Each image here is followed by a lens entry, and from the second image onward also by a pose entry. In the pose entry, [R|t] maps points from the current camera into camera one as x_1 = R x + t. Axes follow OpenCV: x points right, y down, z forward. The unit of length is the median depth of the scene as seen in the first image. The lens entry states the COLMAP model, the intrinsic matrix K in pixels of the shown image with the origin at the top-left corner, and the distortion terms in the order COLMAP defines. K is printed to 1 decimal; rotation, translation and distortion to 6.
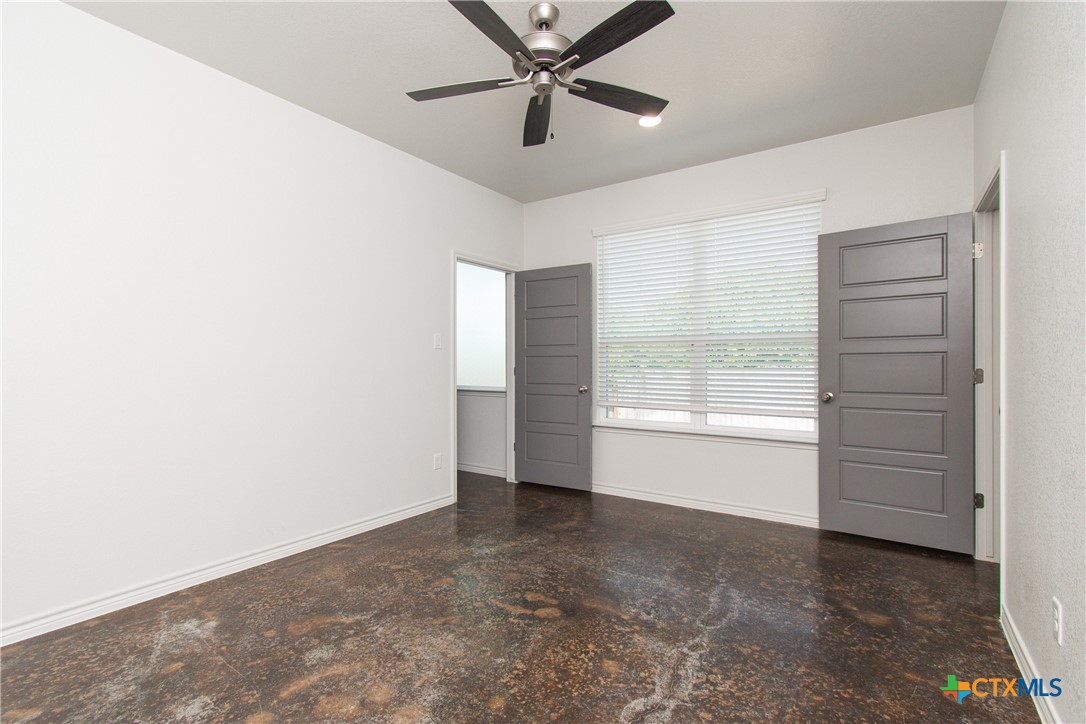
lens RADIAL K [[506.2, 0, 546.3], [0, 506.2, 364.4], [0, 0, 1]] dist [-0.000378, -0.000391]
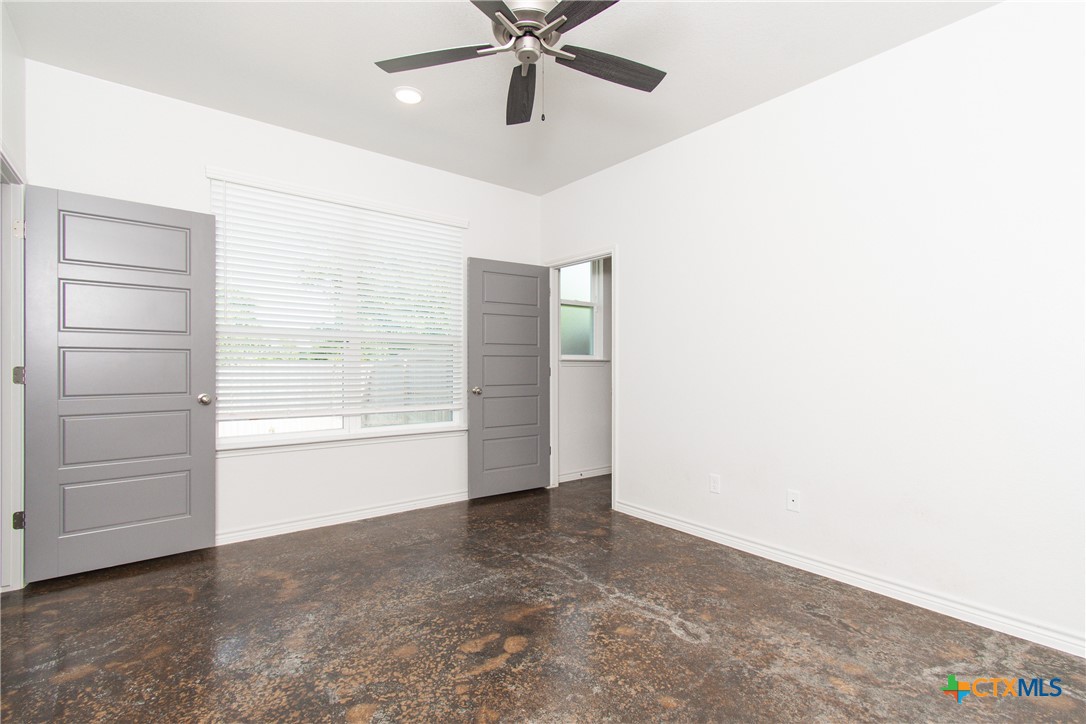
lens RADIAL K [[506.2, 0, 546.3], [0, 506.2, 364.4], [0, 0, 1]] dist [-0.000378, -0.000391]
pose [[0.294438, 0.000694, 0.955670, -0.751701], [-0.004600, 0.999989, 0.000691, -0.000944], [-0.955659, -0.004599, 0.294438, 0.624111]]
